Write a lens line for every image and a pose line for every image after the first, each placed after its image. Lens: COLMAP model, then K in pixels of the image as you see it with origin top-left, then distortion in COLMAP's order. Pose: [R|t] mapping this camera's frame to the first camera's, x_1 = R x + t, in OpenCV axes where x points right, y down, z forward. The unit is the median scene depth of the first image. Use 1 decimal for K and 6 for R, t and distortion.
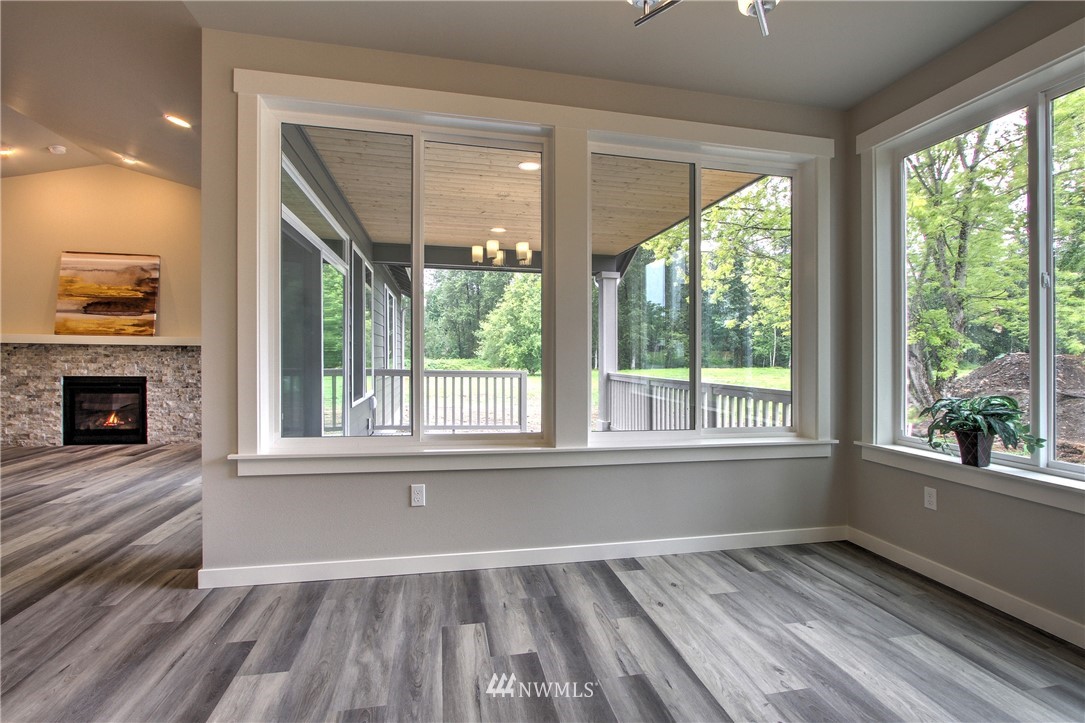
lens RADIAL K [[503.6, 0, 569.0], [0, 503.6, 355.8], [0, 0, 1]] dist [-0.022881, 0.001121]
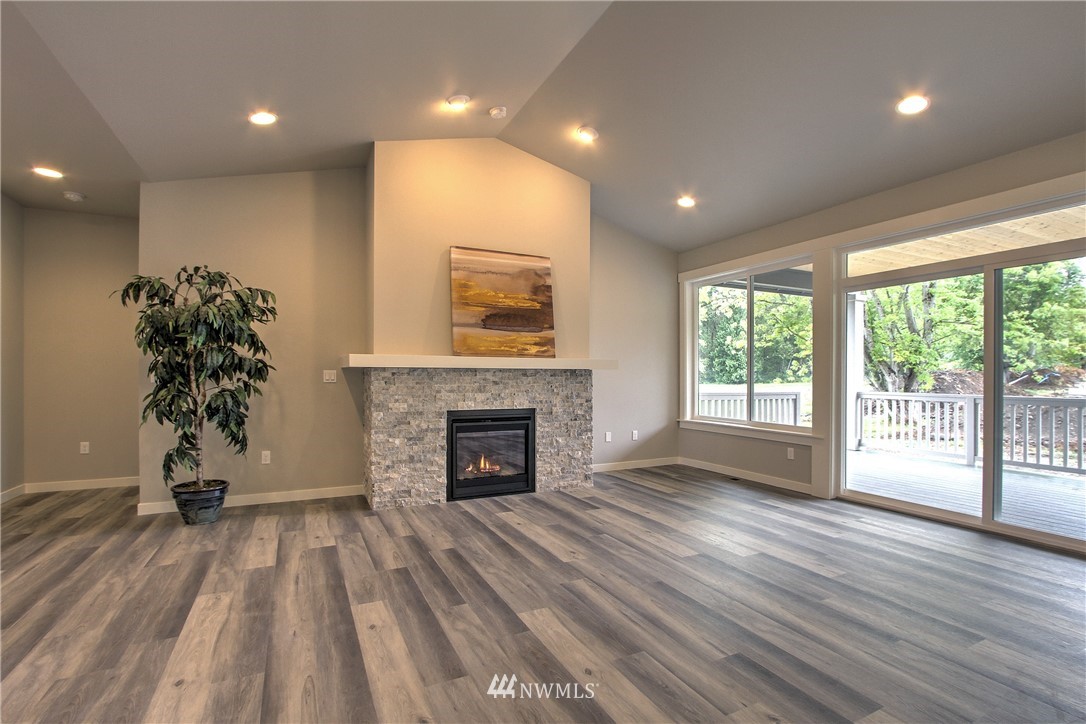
lens RADIAL K [[504.1, 0, 566.1], [0, 504.1, 371.9], [0, 0, 1]] dist [-0.022881, 0.001121]
pose [[0.973575, -0.006516, 0.228275, -1.014899], [0.006556, 0.999978, 0.000582, -0.017310], [-0.228274, 0.000930, 0.973597, 0.202494]]
